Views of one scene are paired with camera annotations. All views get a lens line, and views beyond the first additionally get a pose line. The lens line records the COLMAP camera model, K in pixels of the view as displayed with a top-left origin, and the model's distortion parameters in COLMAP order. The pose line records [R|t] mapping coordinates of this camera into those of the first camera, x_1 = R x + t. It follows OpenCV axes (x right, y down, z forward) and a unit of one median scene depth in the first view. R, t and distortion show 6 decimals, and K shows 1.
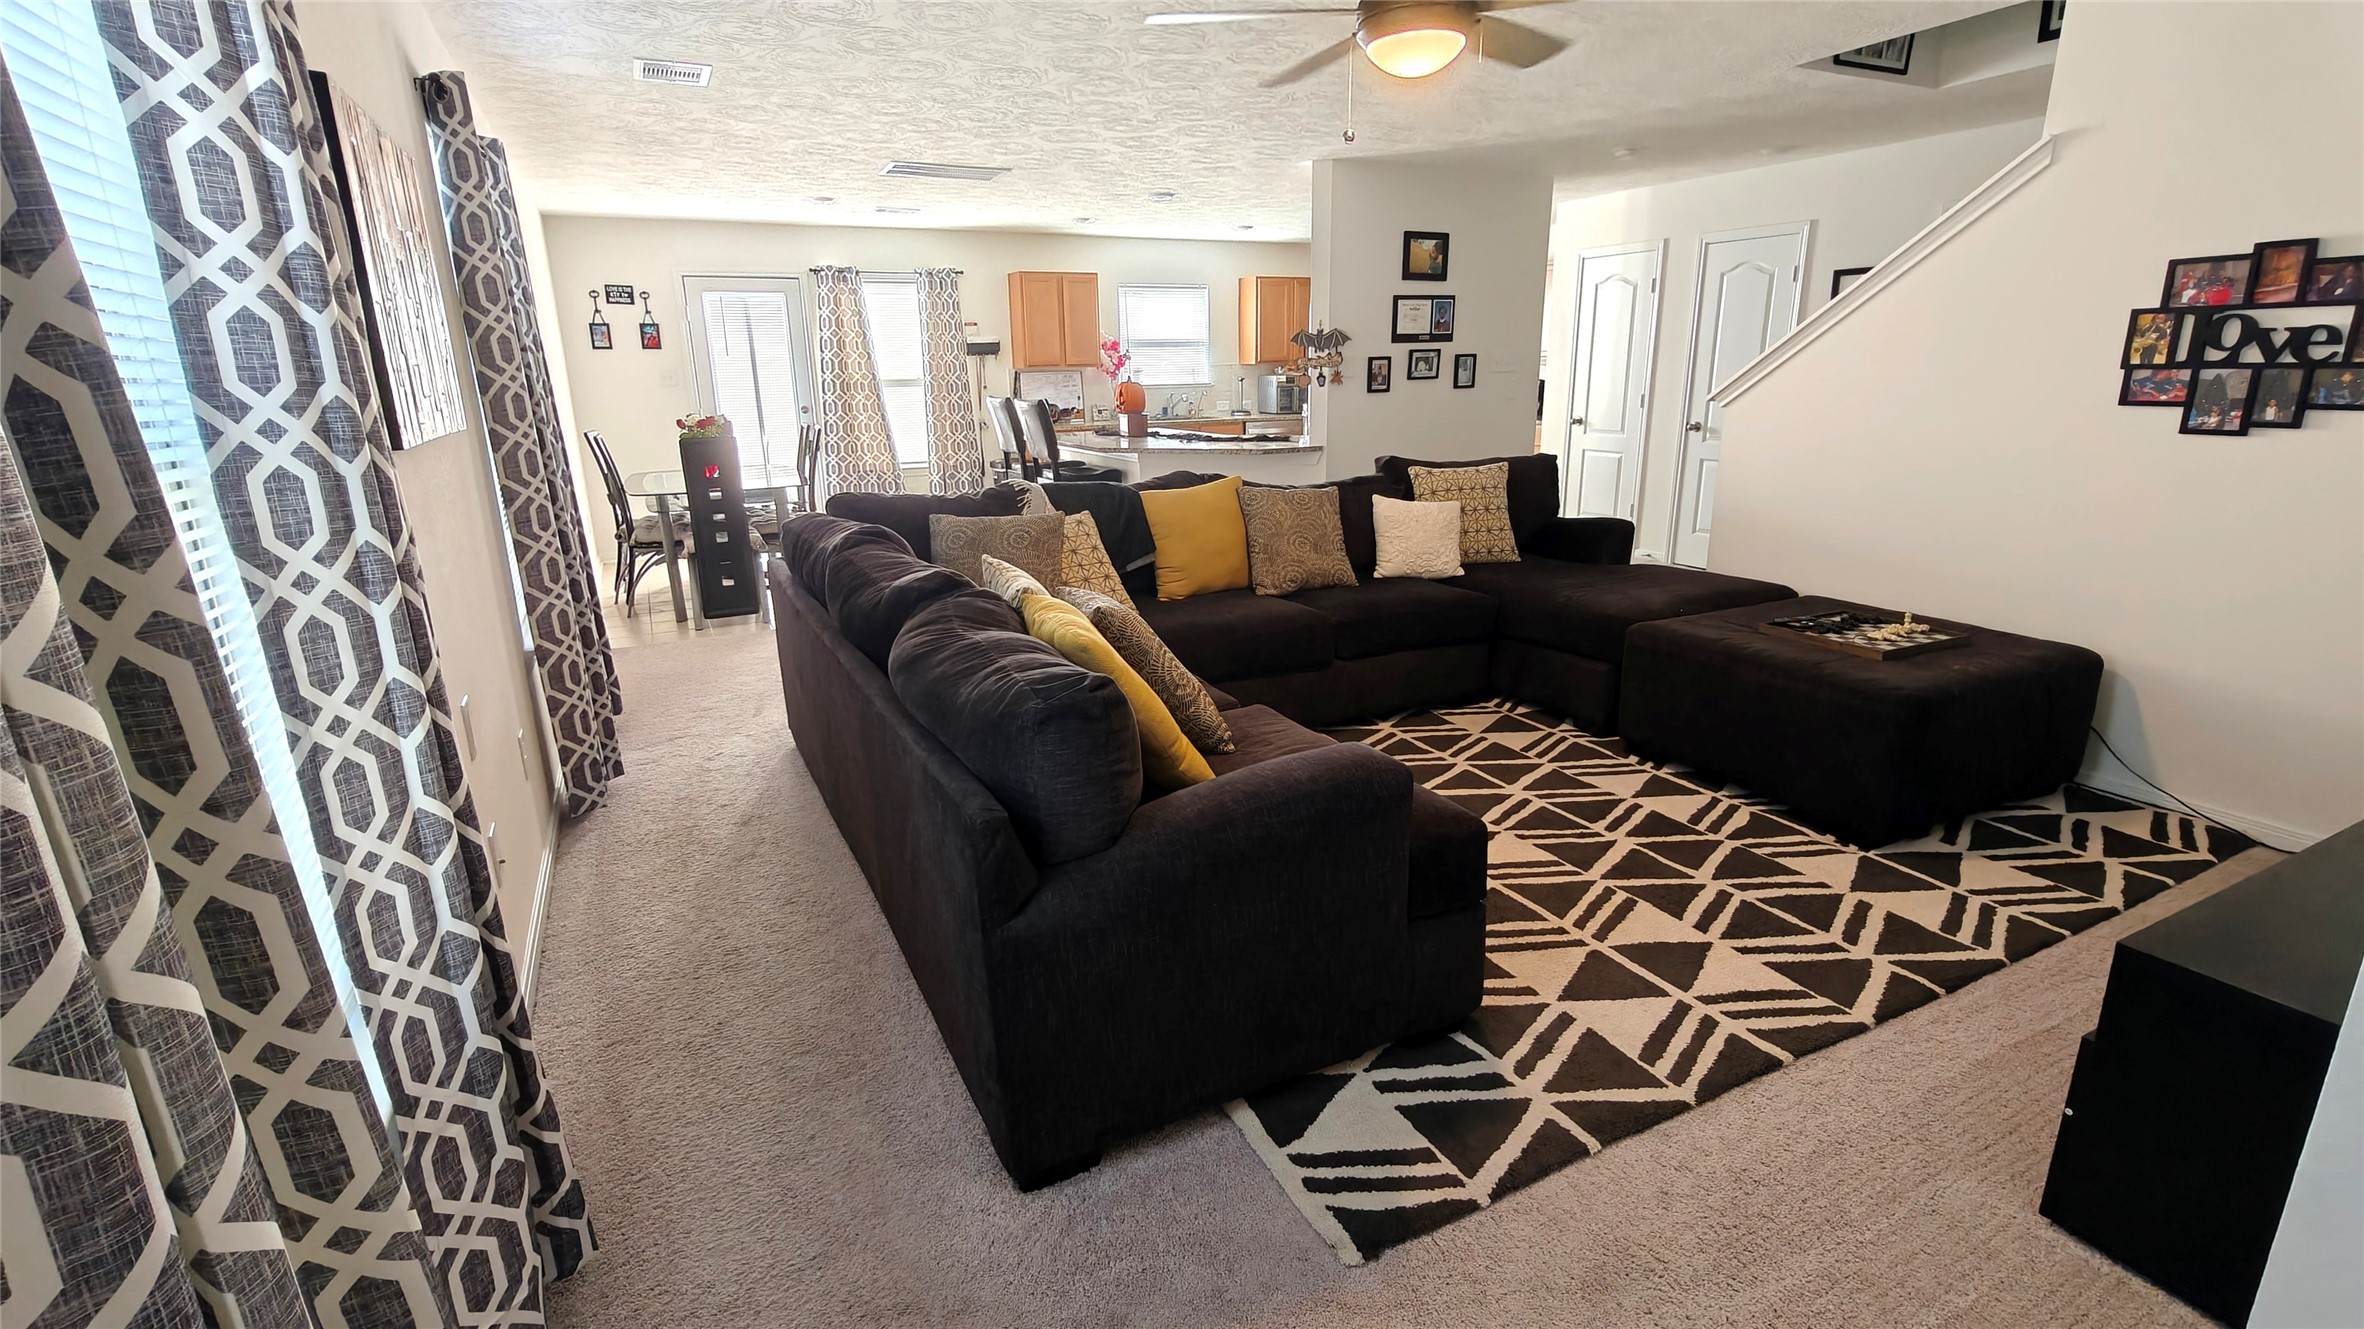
lens RADIAL K [[1058.8, 0, 1185.9], [0, 1058.8, 659.6], [0, 0, 1]] dist [-0.000075, 0.000474]
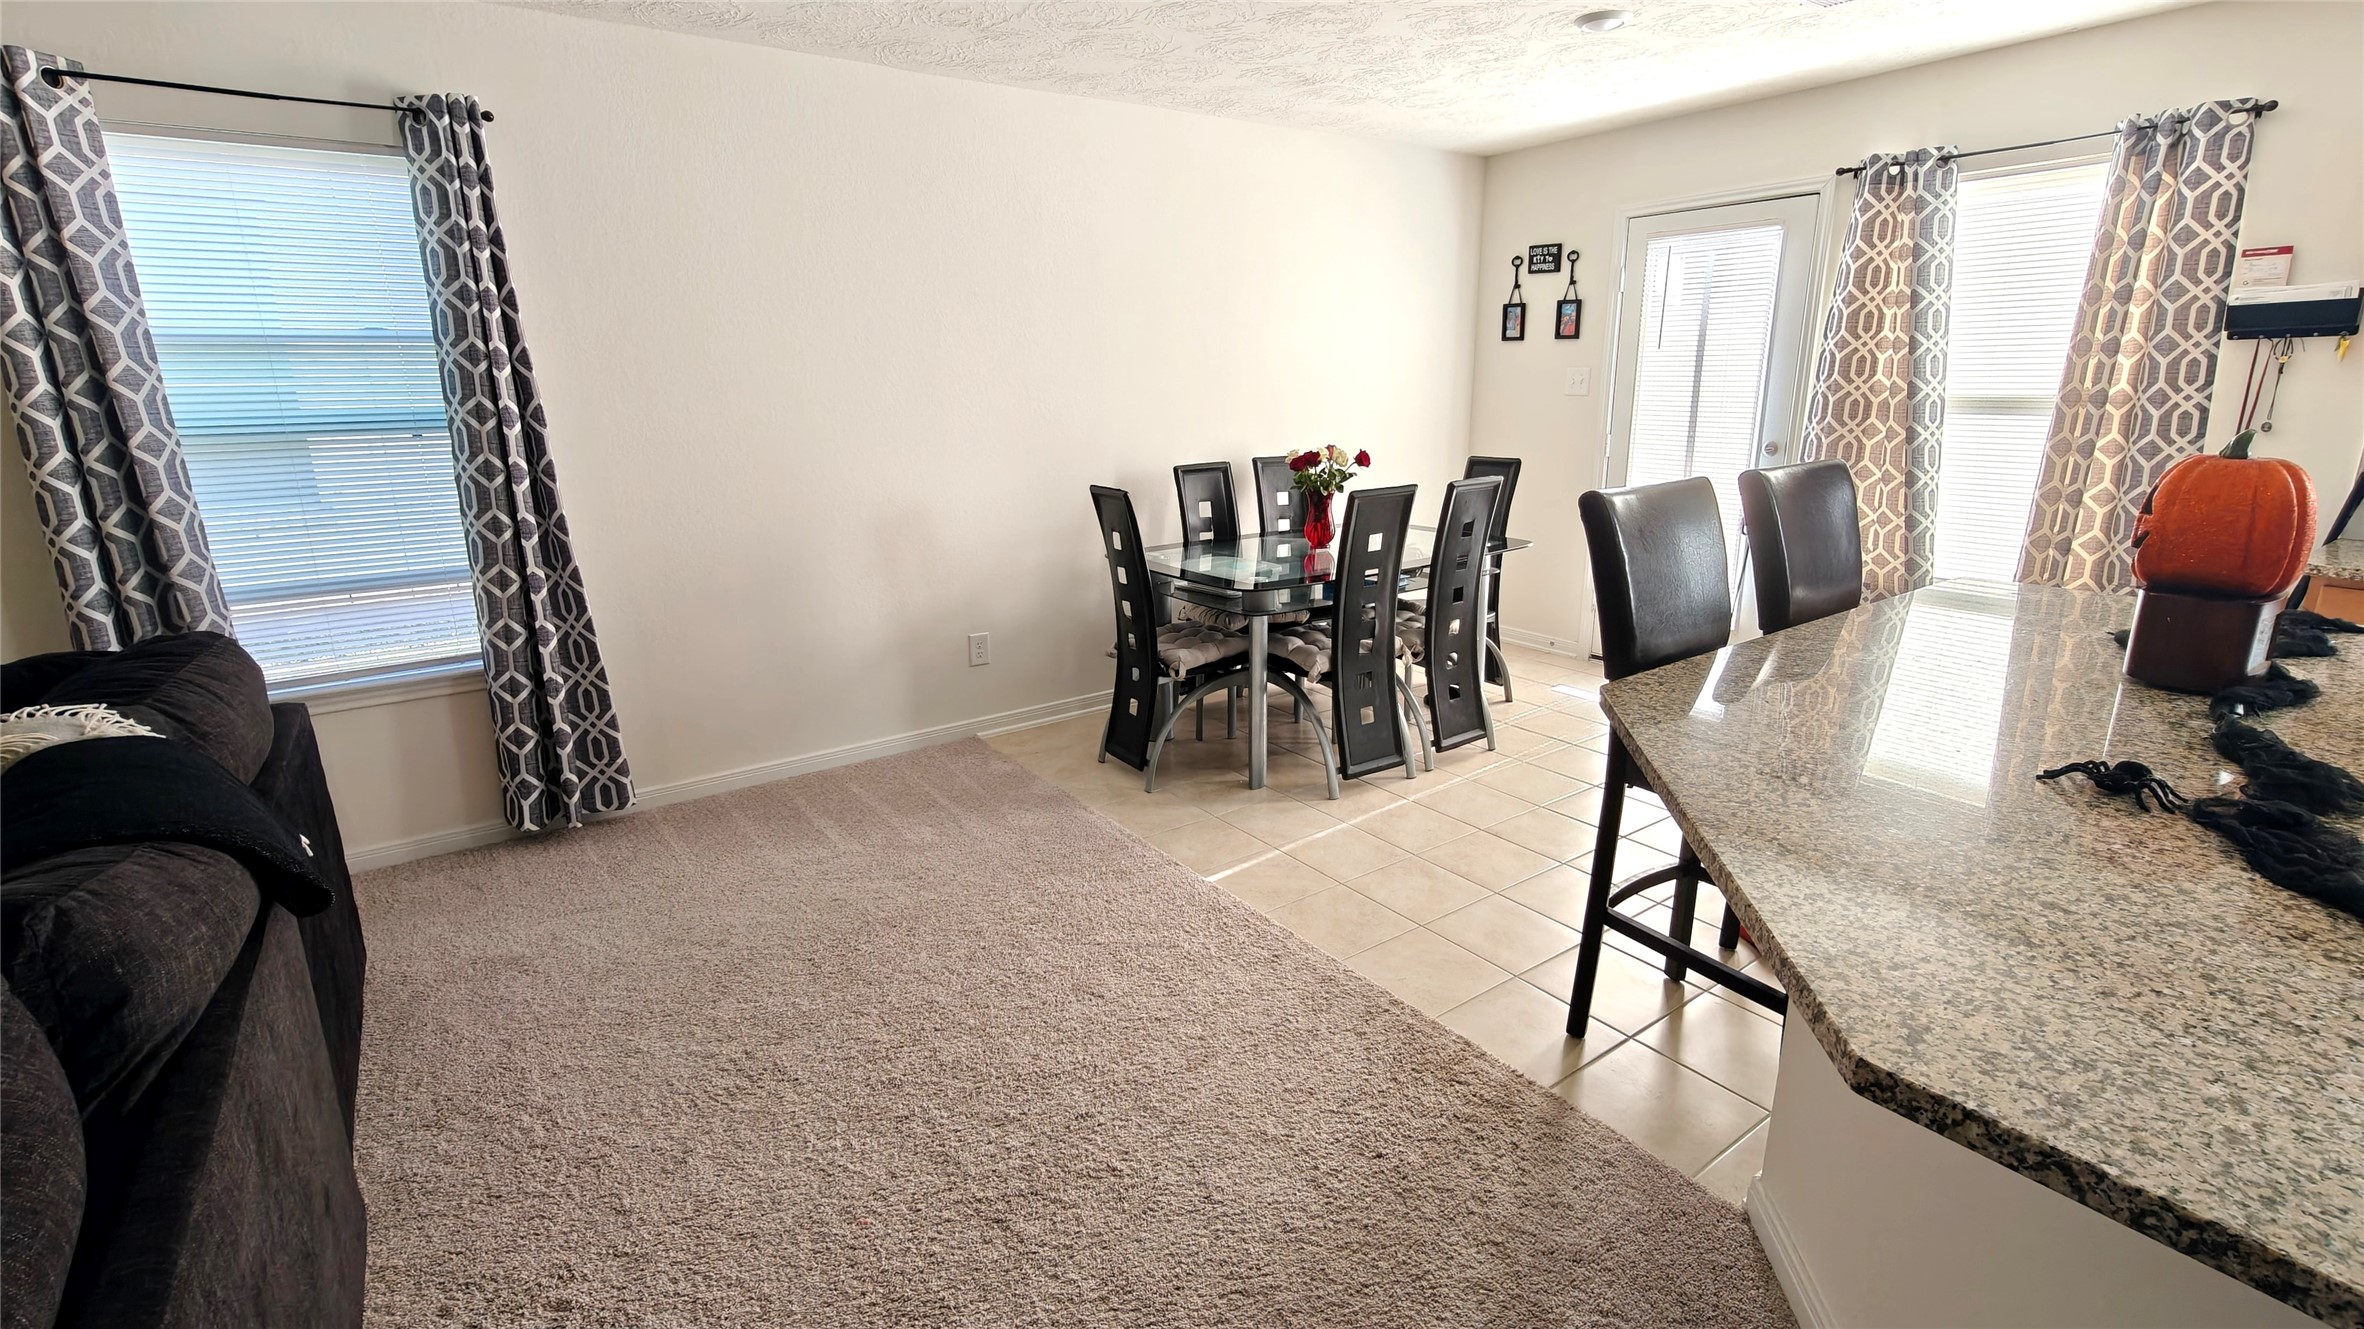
lens RADIAL K [[1059.1, 0, 1182.0], [0, 1059.1, 664.5], [0, 0, 1]] dist [0.007075, -0.000554]
pose [[0.151715, 0.278681, -0.948324, 0.176366], [-0.257262, 0.937497, 0.234342, -0.249752], [0.954358, 0.208415, 0.213927, 0.854319]]
